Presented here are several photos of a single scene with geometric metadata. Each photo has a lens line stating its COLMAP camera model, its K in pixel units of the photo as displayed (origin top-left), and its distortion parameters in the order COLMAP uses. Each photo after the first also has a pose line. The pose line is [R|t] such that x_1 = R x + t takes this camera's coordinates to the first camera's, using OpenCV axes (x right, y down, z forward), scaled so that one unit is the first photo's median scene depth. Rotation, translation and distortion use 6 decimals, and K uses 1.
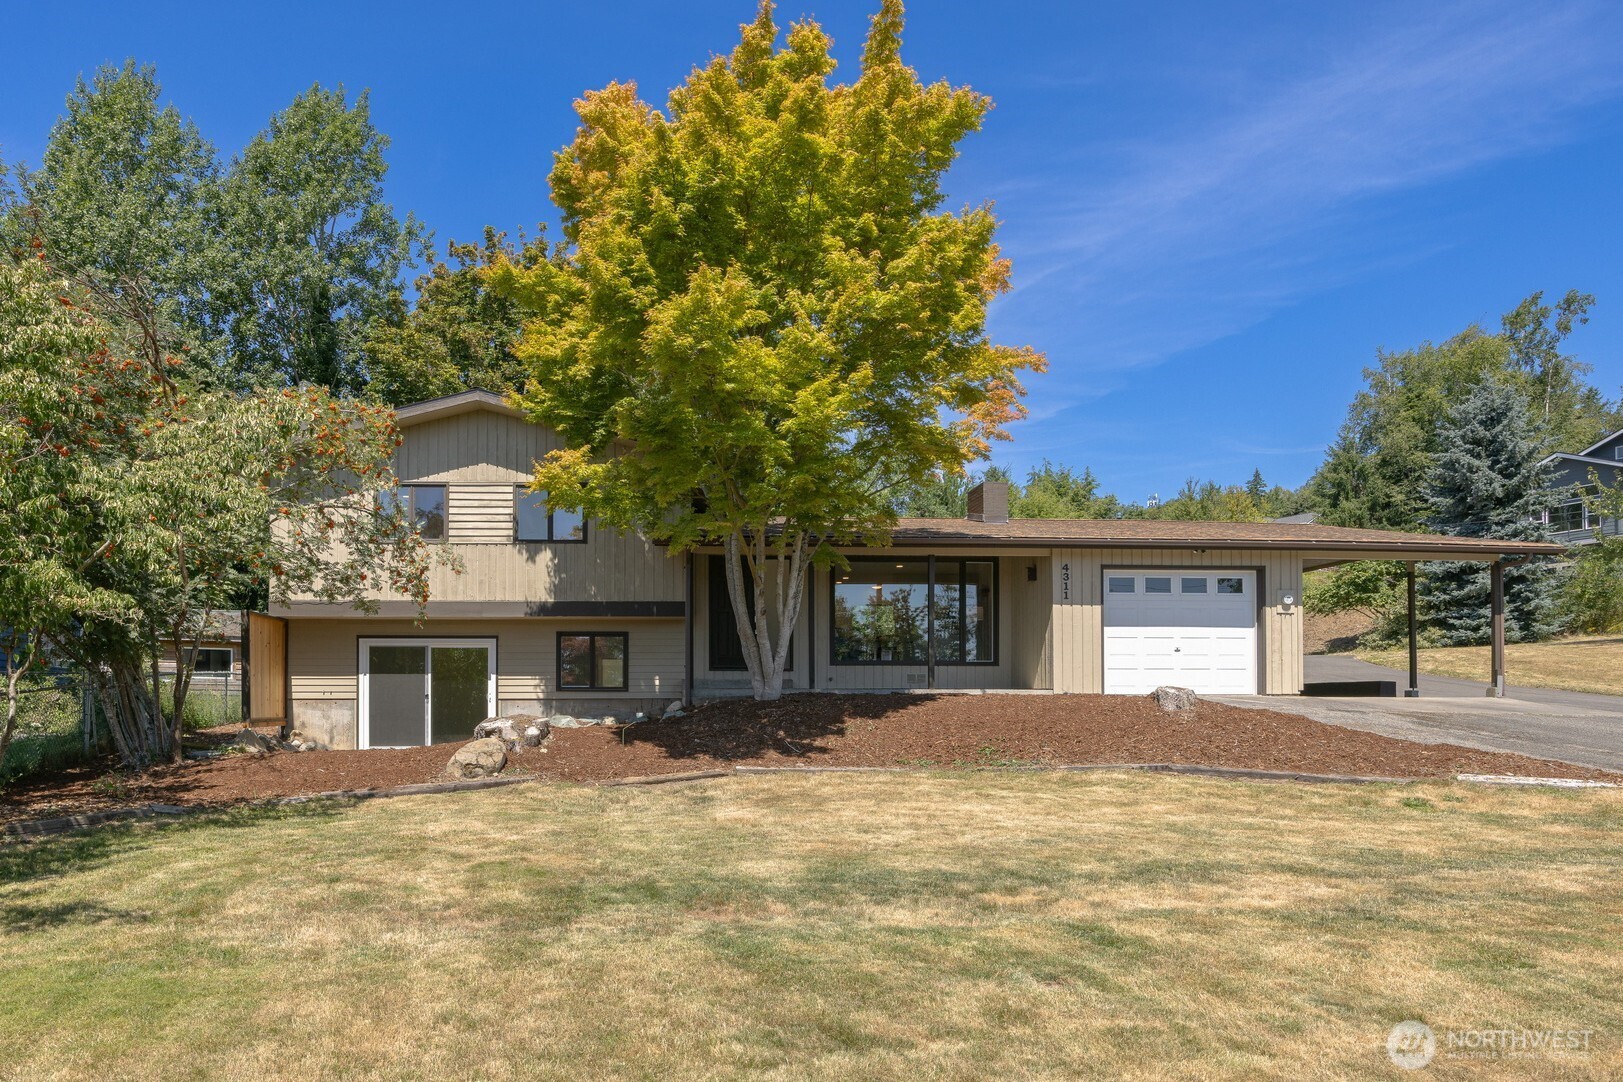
lens RADIAL K [[815.4, 0, 810.4], [0, 815.4, 691.3], [0, 0, 1]] dist [-0.011920, 0.000007]
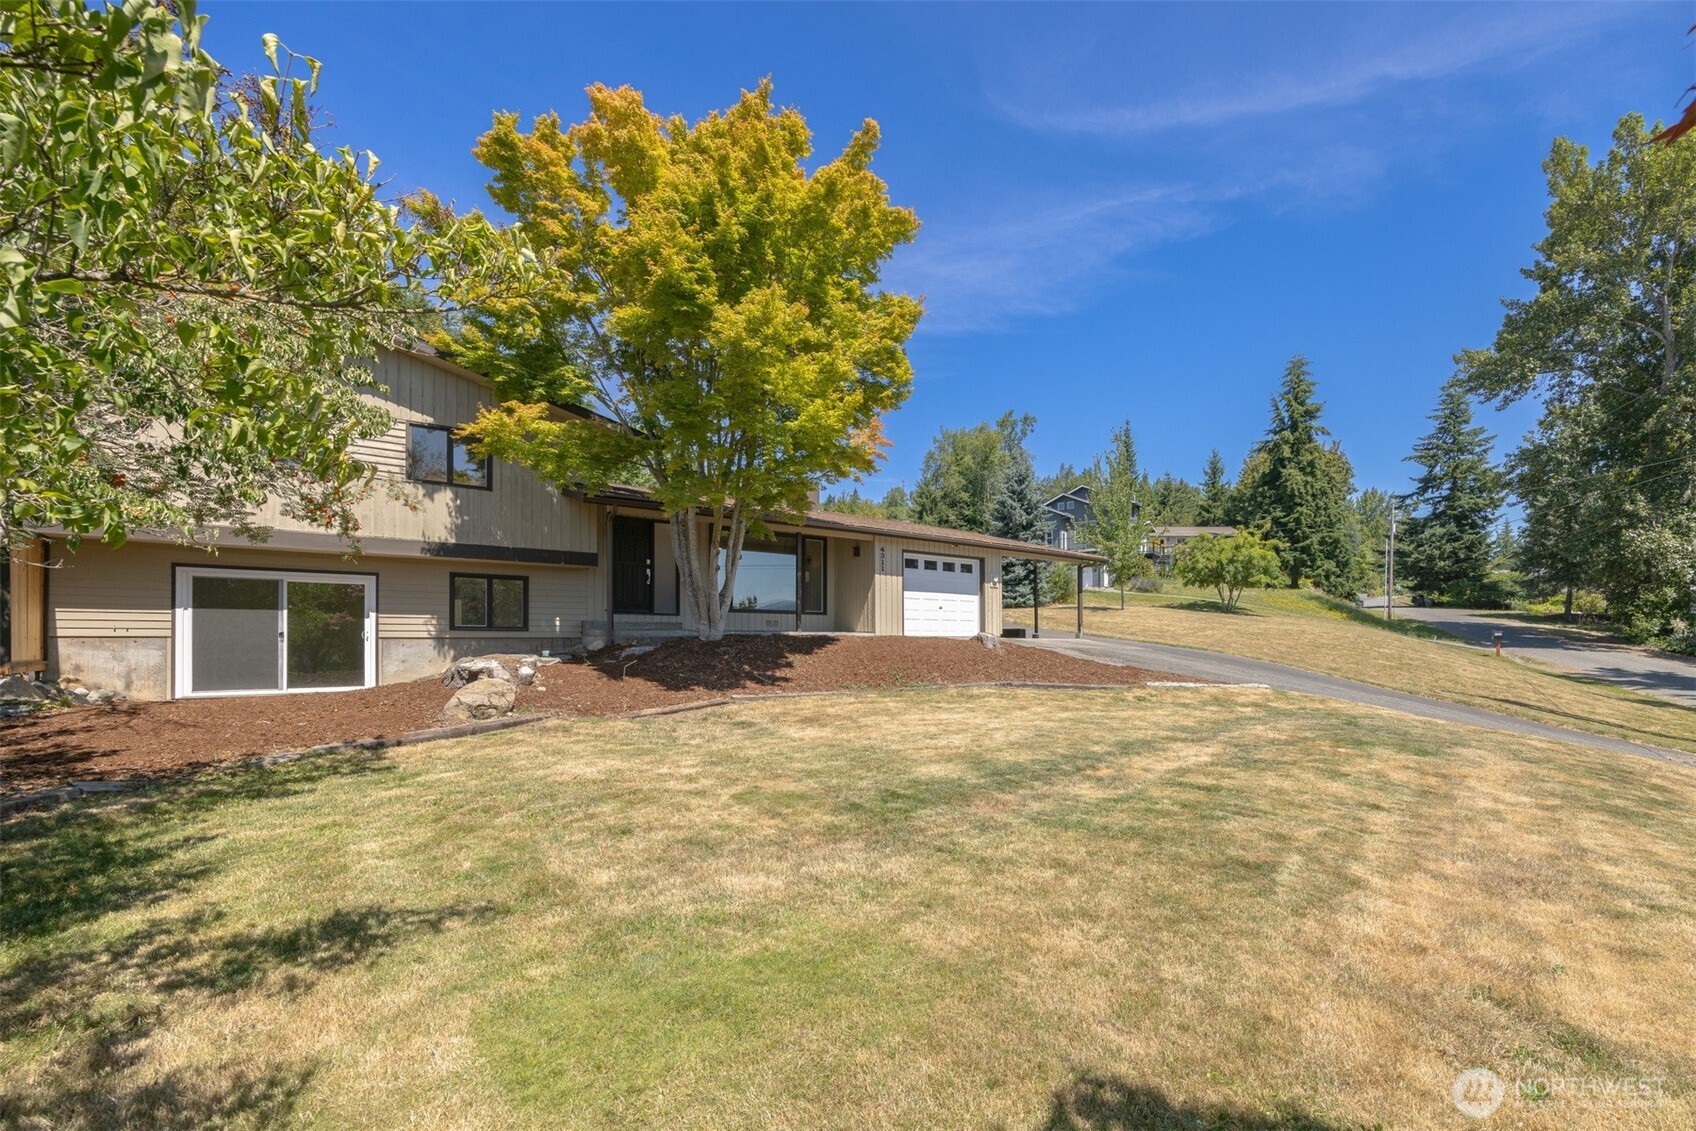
lens RADIAL K [[603.5, 0, 847.4], [0, 603.5, 628.7], [0, 0, 1]] dist [-0.002541, -0.000088]
pose [[0.861810, 0.010606, 0.507120, -0.289155], [-0.009813, 0.999943, -0.004237, -0.004052], [-0.507136, -0.001325, 0.861865, 0.096255]]
